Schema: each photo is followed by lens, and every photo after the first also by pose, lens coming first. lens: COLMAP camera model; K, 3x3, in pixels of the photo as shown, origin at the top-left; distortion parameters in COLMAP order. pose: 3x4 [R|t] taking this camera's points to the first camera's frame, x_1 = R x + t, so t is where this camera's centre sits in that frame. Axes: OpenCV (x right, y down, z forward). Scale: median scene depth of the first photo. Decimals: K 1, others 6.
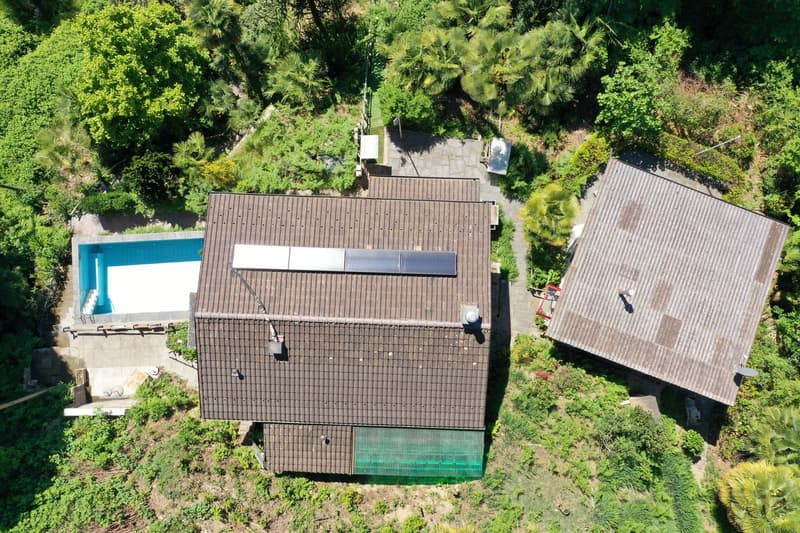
lens RADIAL K [[634.0, 0, 400.0], [0, 634.0, 266.5], [0, 0, 1]] dist [0.000502, 0.003392]
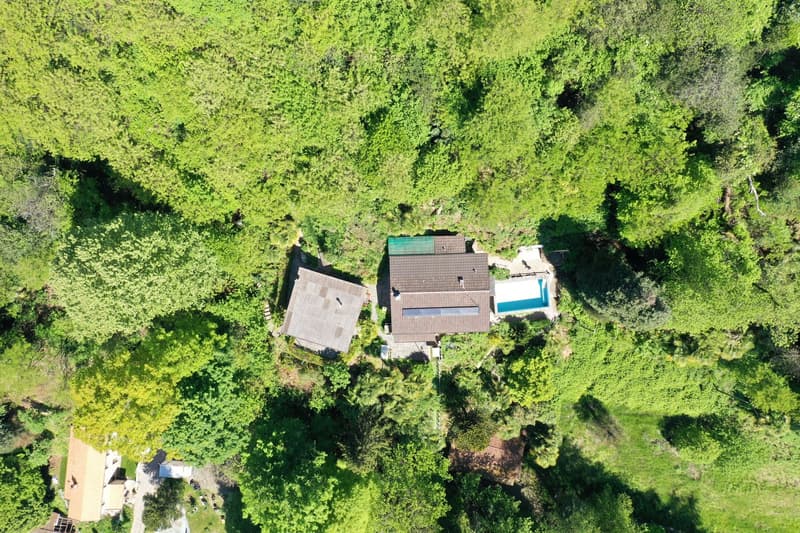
lens RADIAL K [[634.0, 0, 400.0], [0, 634.0, 266.5], [0, 0, 1]] dist [0.000502, 0.003392]
pose [[-0.997827, 0.064275, 0.014476, 0.035628], [-0.064561, -0.997708, -0.020275, 0.213493], [0.013139, -0.021166, 0.999690, -1.514306]]
